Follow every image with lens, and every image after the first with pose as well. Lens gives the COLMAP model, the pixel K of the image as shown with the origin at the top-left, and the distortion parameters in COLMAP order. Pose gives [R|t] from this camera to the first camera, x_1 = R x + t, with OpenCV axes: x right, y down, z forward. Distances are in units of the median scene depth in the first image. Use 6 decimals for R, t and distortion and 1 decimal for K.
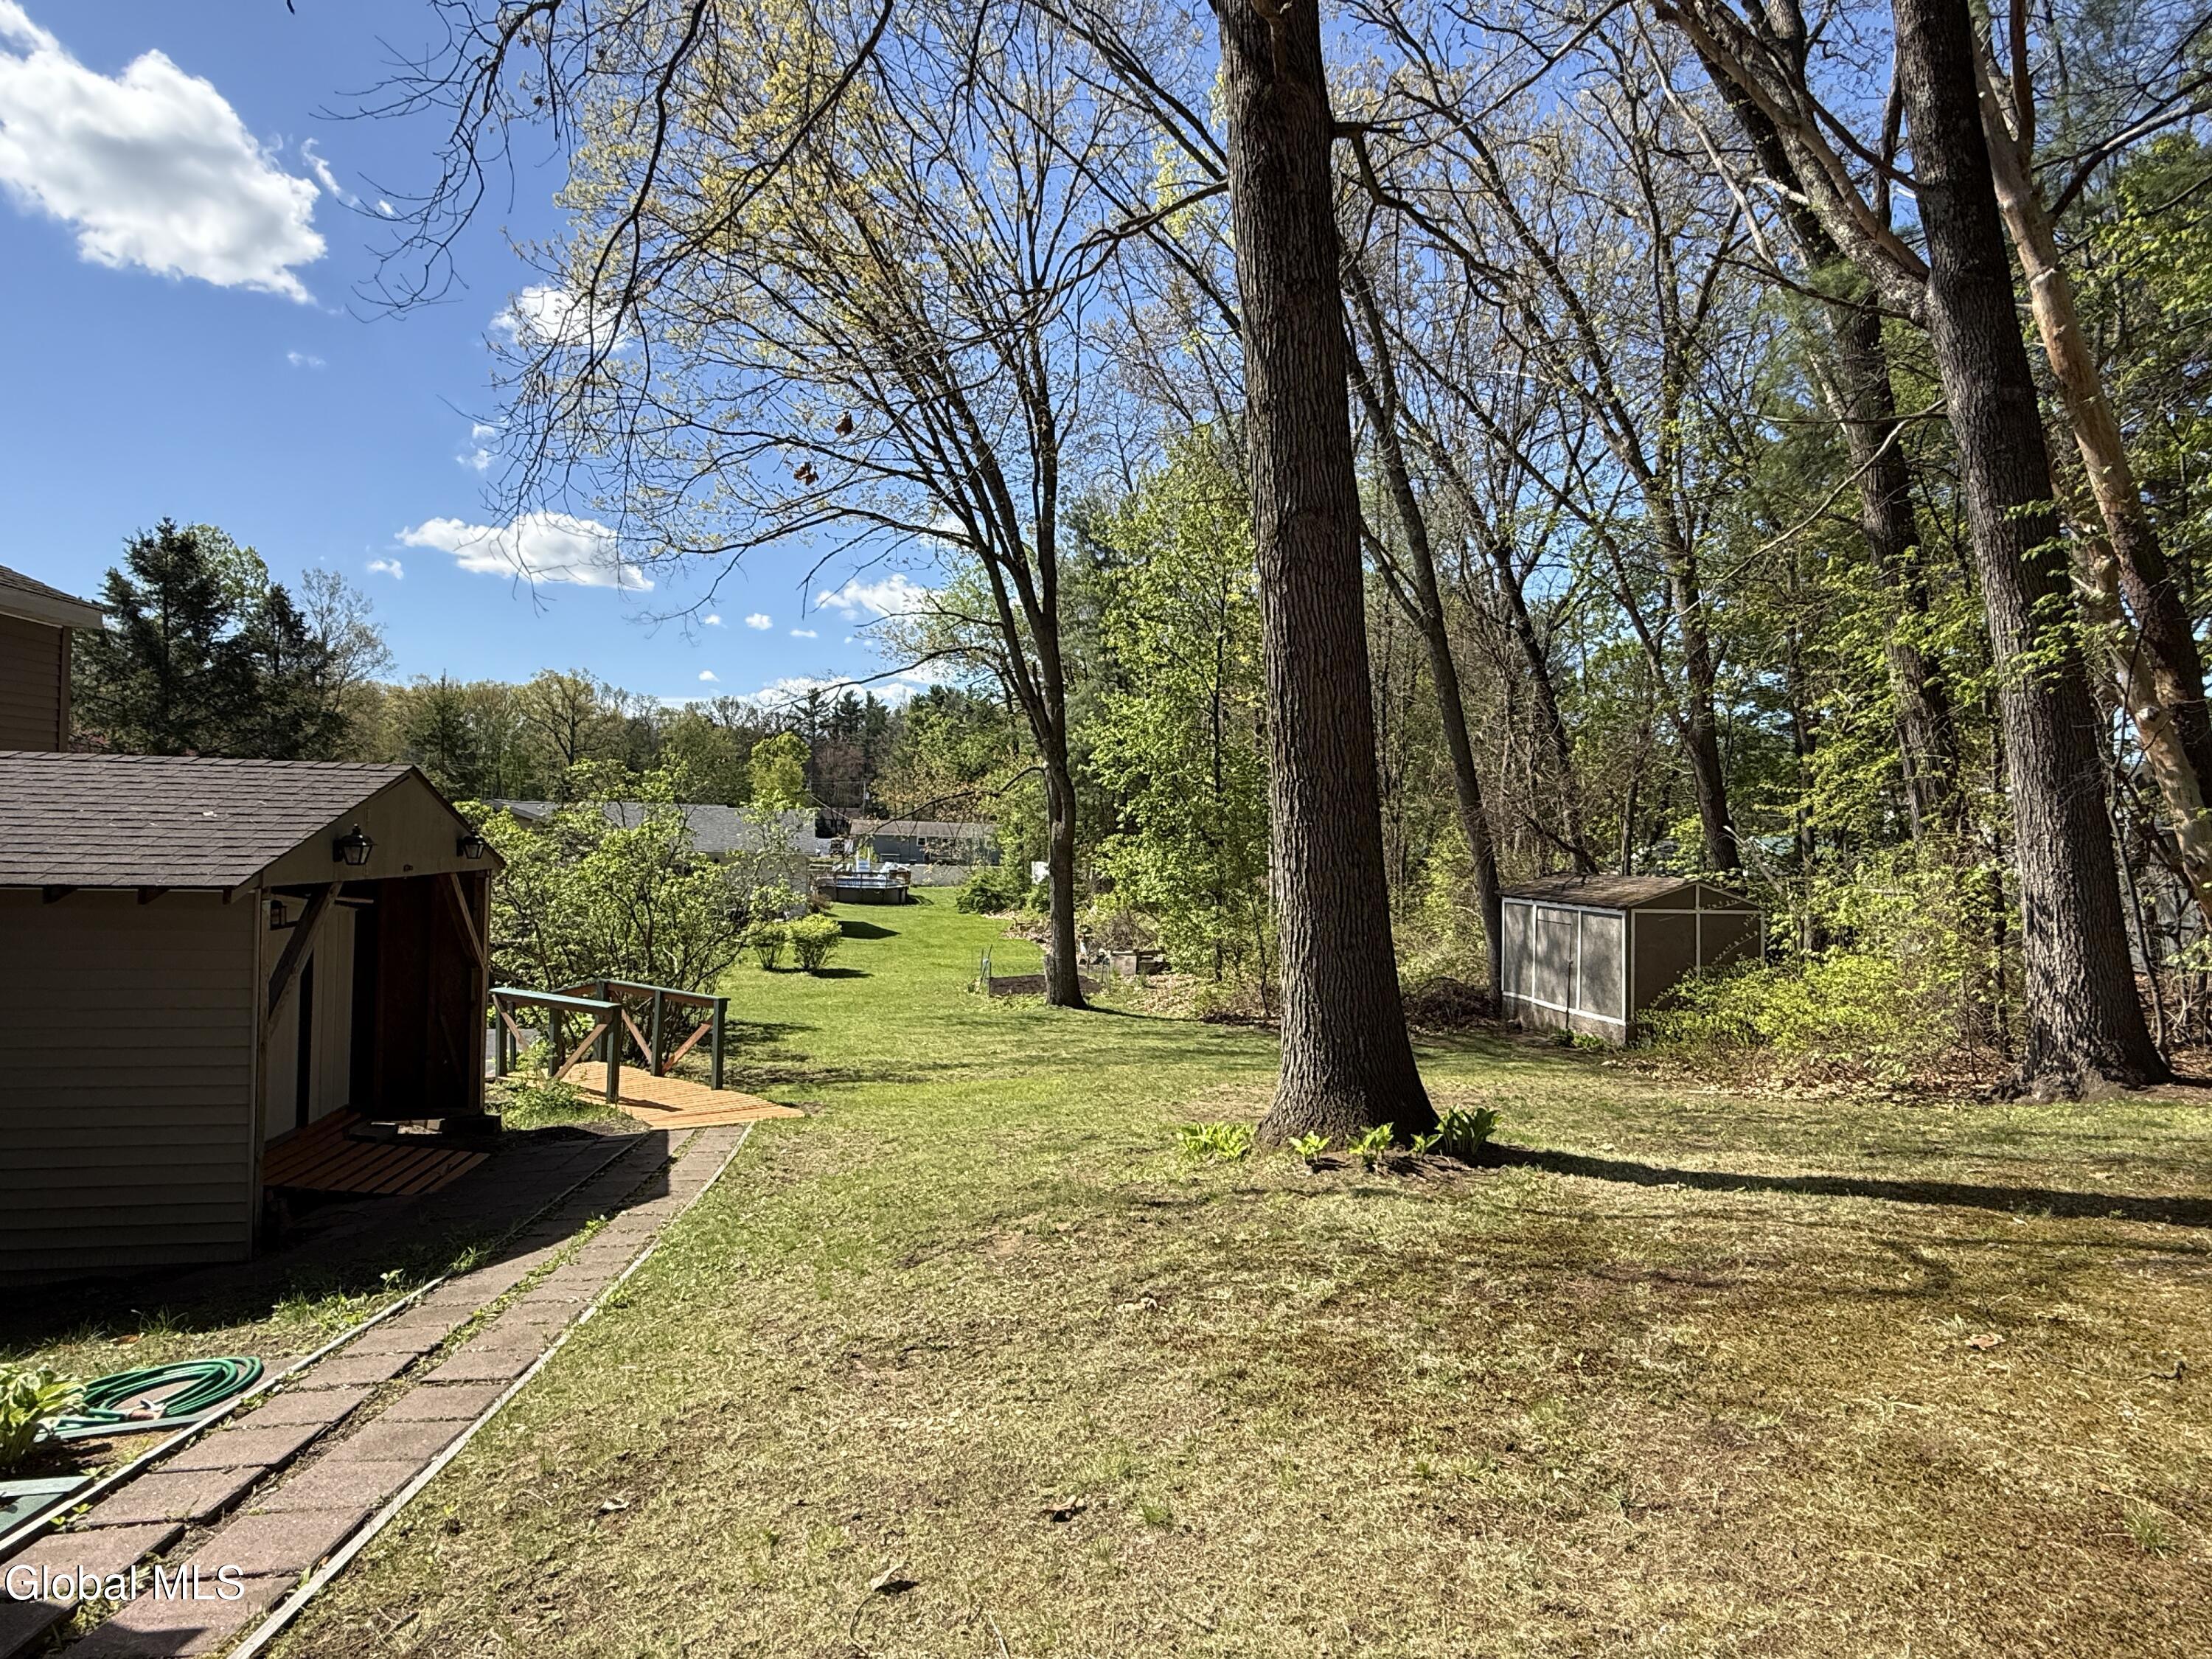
lens RADIAL K [[1141.3, 0, 1115.3], [0, 1141.3, 826.1], [0, 0, 1]] dist [0.001318, 0.000326]
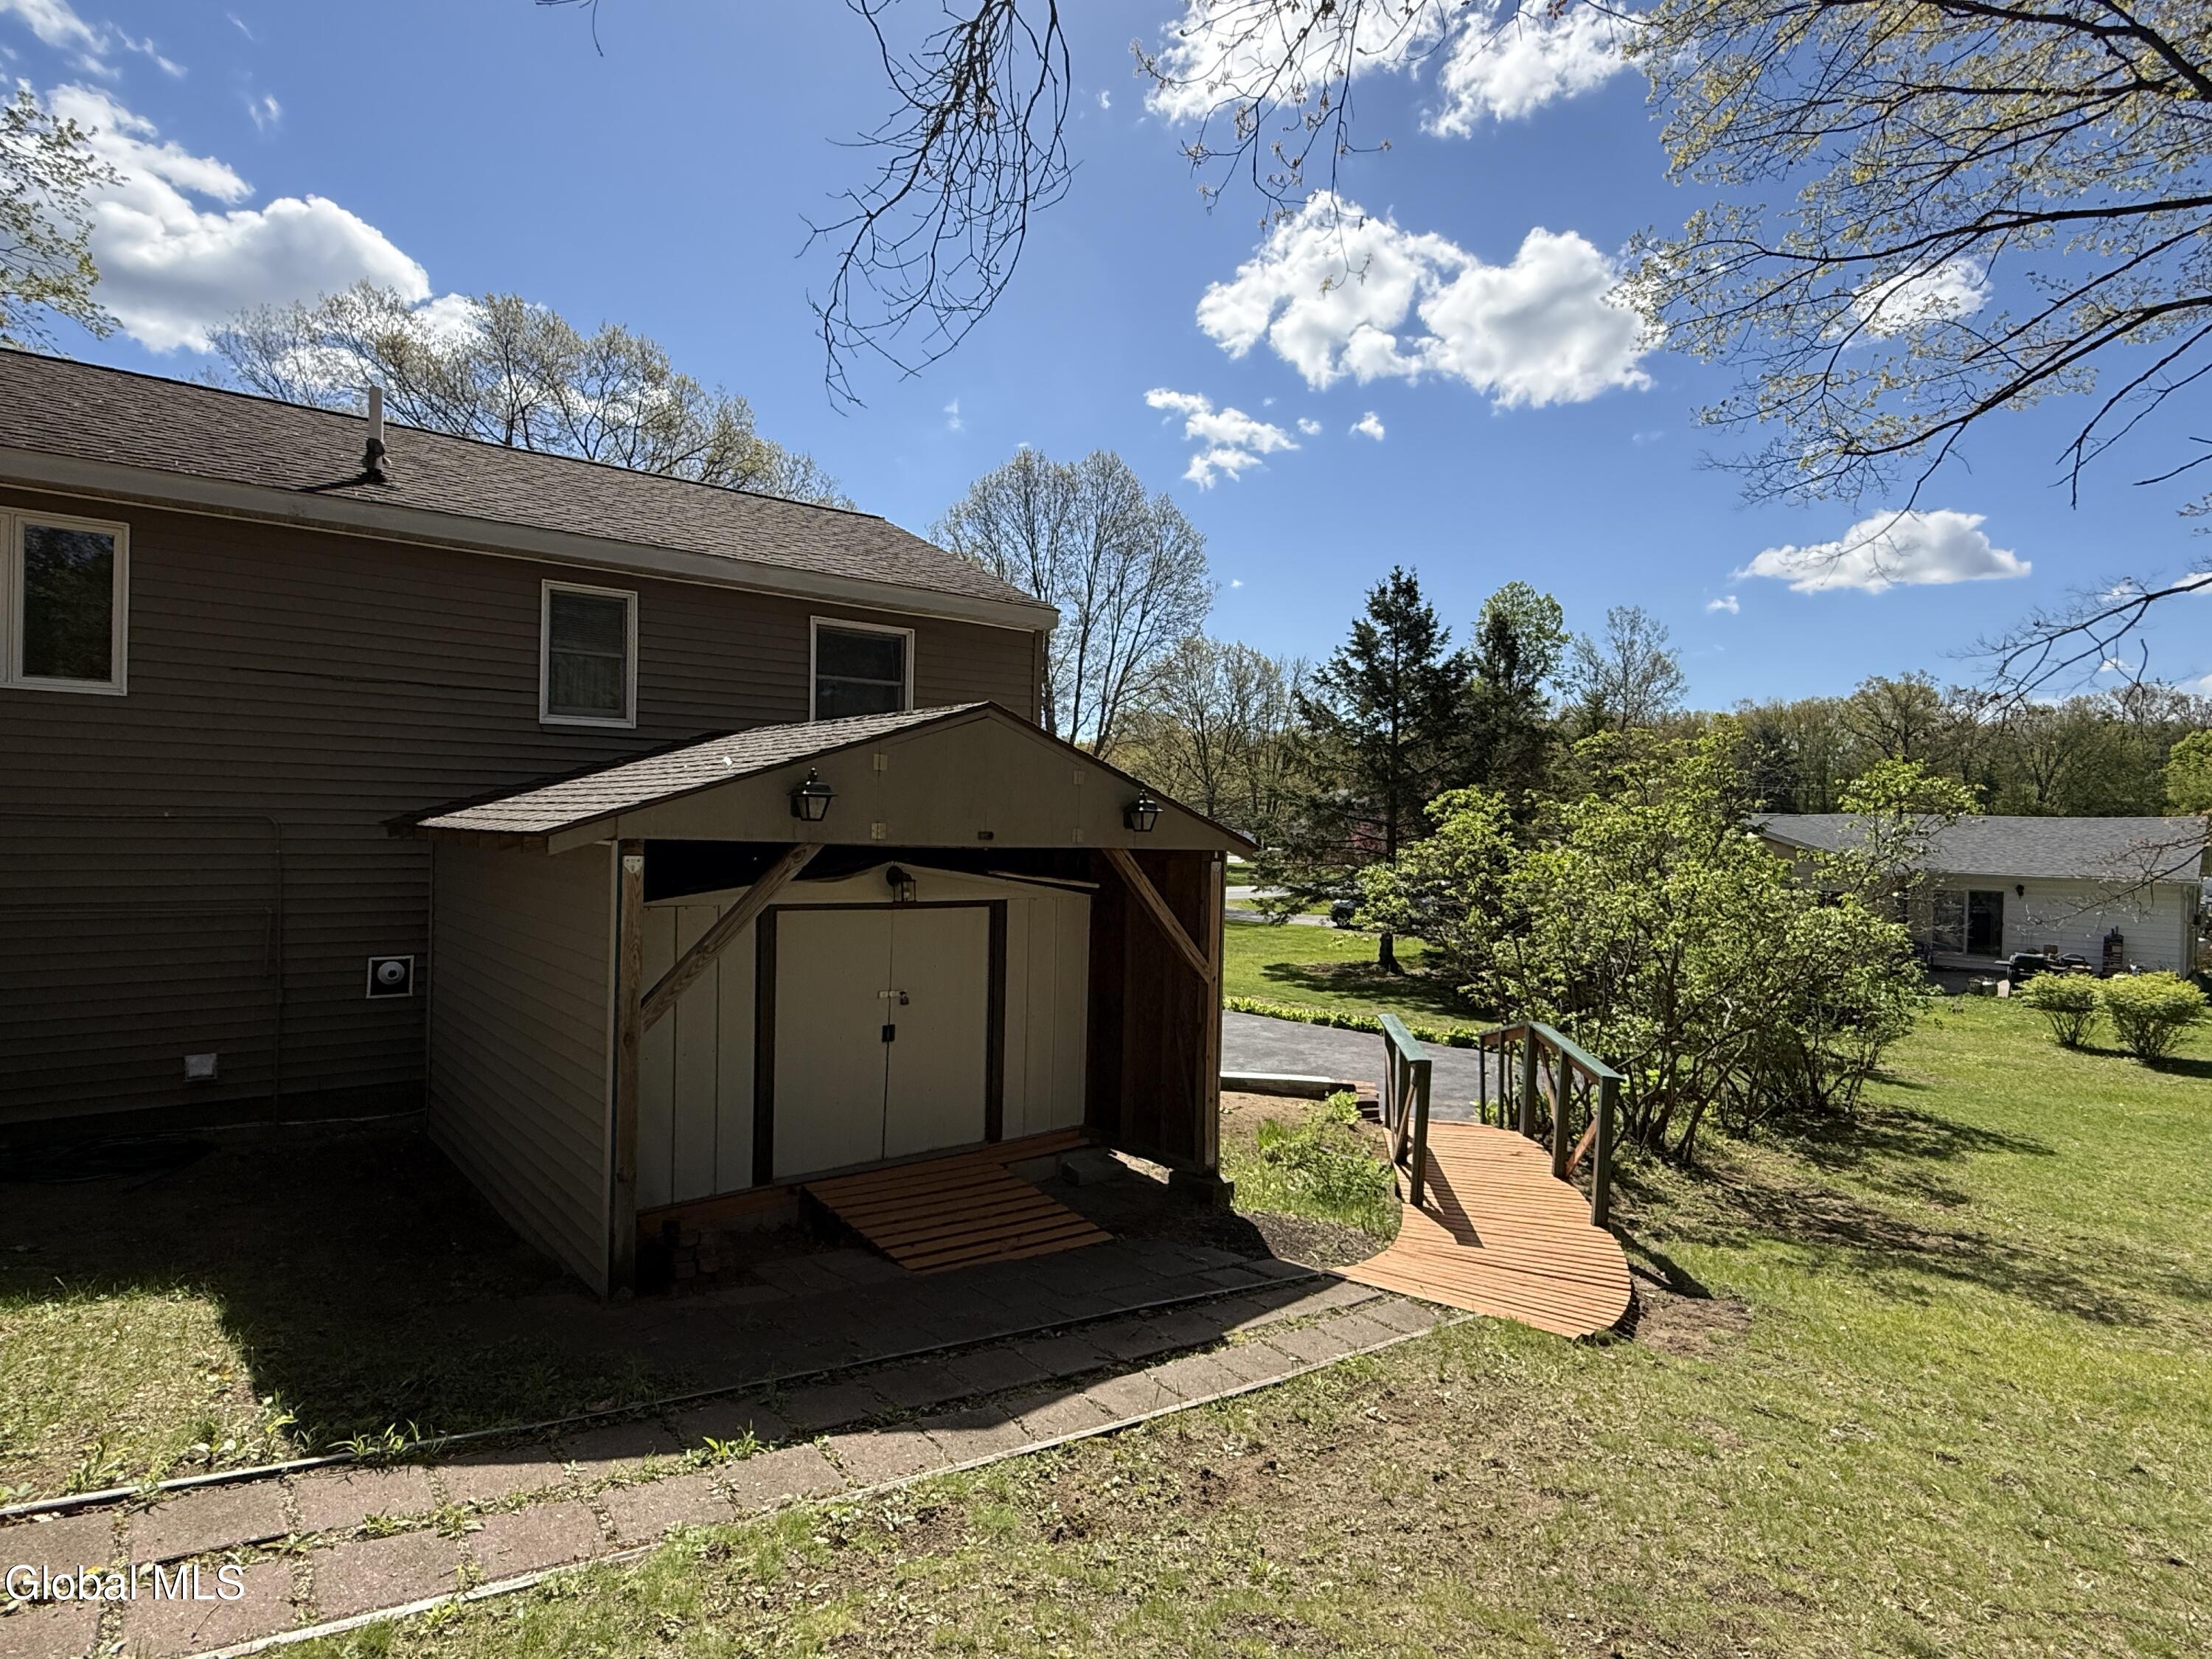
lens RADIAL K [[1148.1, 0, 1091.3], [0, 1148.1, 834.6], [0, 0, 1]] dist [0.000766, -0.000784]
pose [[0.478514, -0.007104, -0.878051, 0.031455], [-0.005759, 0.999920, -0.011229, 0.014848], [0.878061, 0.010430, 0.478435, 0.231243]]
